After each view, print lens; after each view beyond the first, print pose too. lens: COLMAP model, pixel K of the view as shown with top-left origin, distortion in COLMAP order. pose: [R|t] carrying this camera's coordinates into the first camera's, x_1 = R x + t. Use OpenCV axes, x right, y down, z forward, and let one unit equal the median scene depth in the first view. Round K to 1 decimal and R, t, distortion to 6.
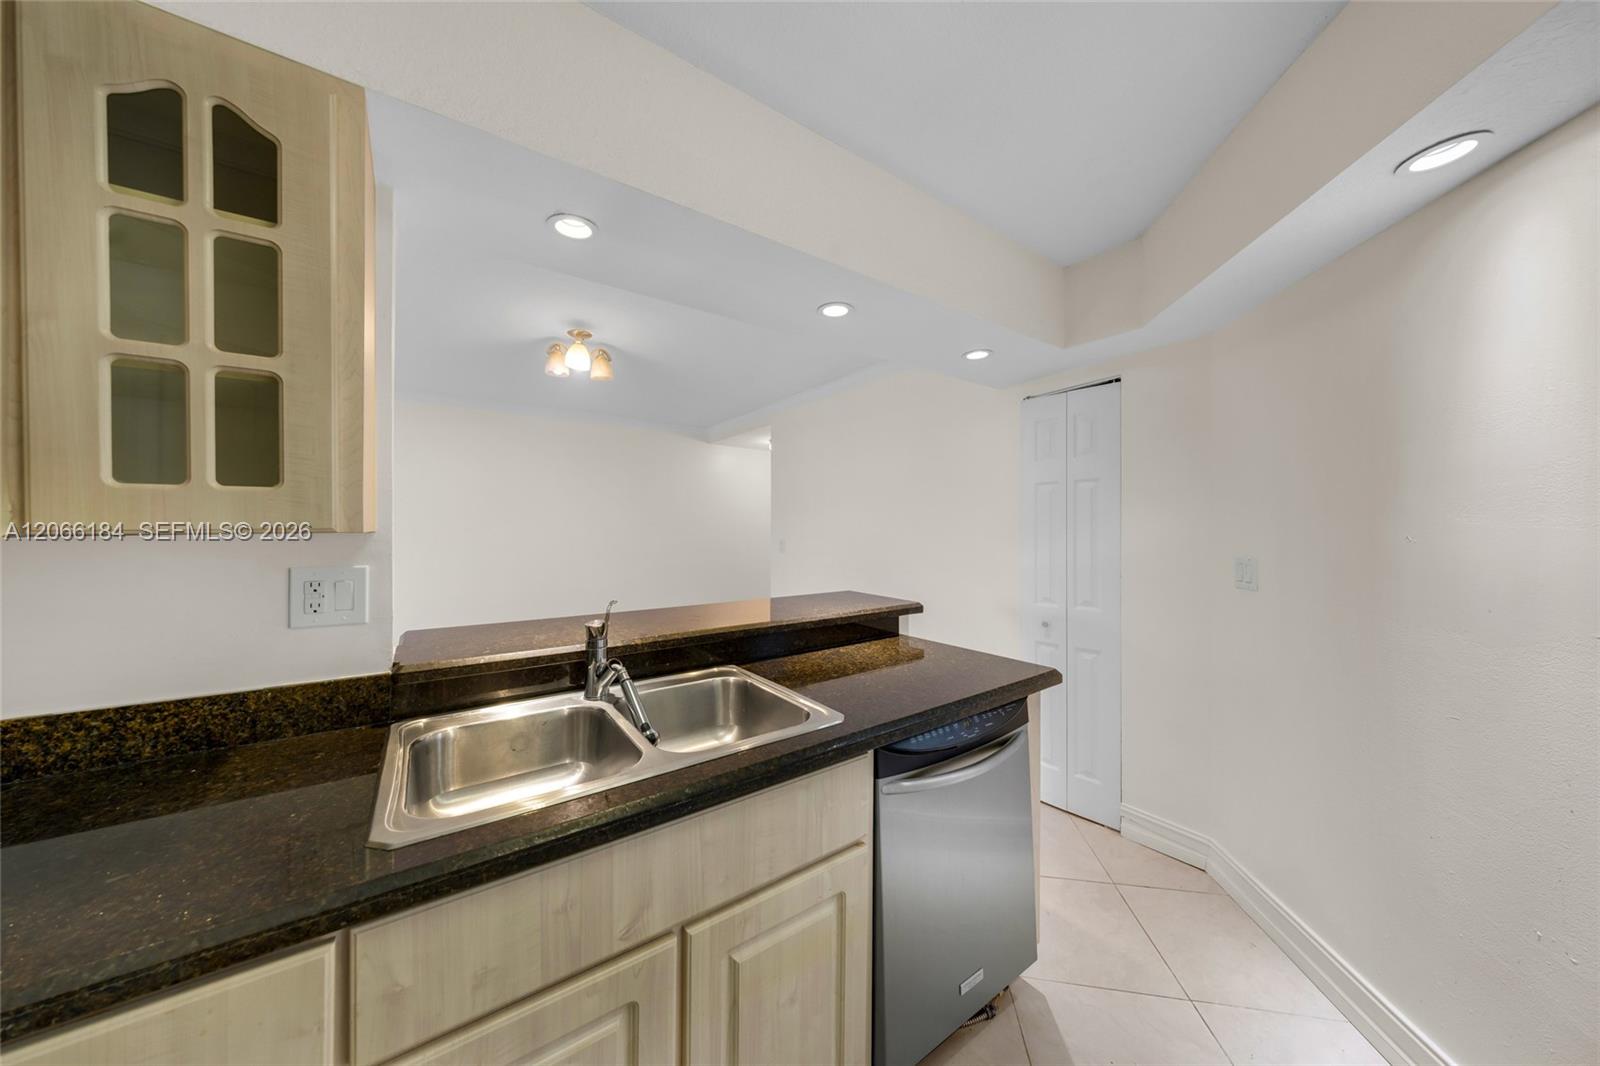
lens RADIAL K [[517.2, 0, 797.7], [0, 517.2, 526.3], [0, 0, 1]] dist [-0.005146, -0.000918]
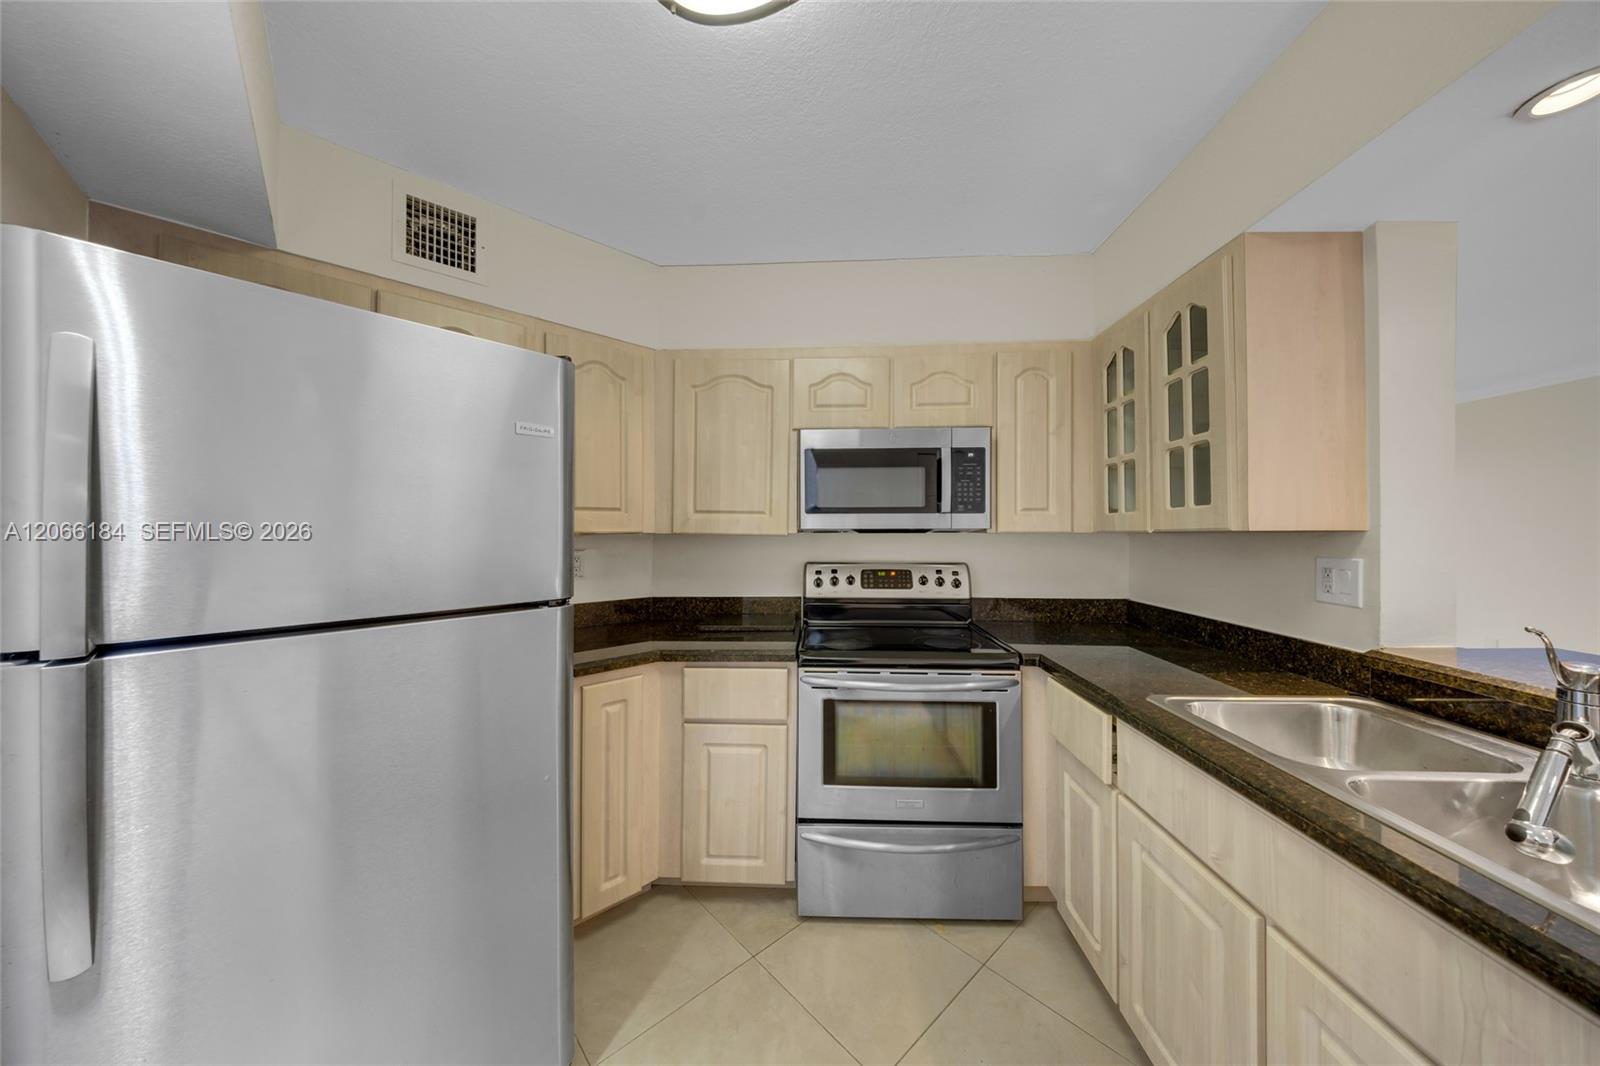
lens RADIAL K [[517.2, 0, 806.3], [0, 517.2, 527.1], [0, 0, 1]] dist [-0.005146, -0.000918]
pose [[-0.603943, -0.010410, -0.796959, 1.227036], [0.000008, 0.999915, -0.013067, 0.024292], [0.797027, -0.007898, -0.603892, 0.973047]]
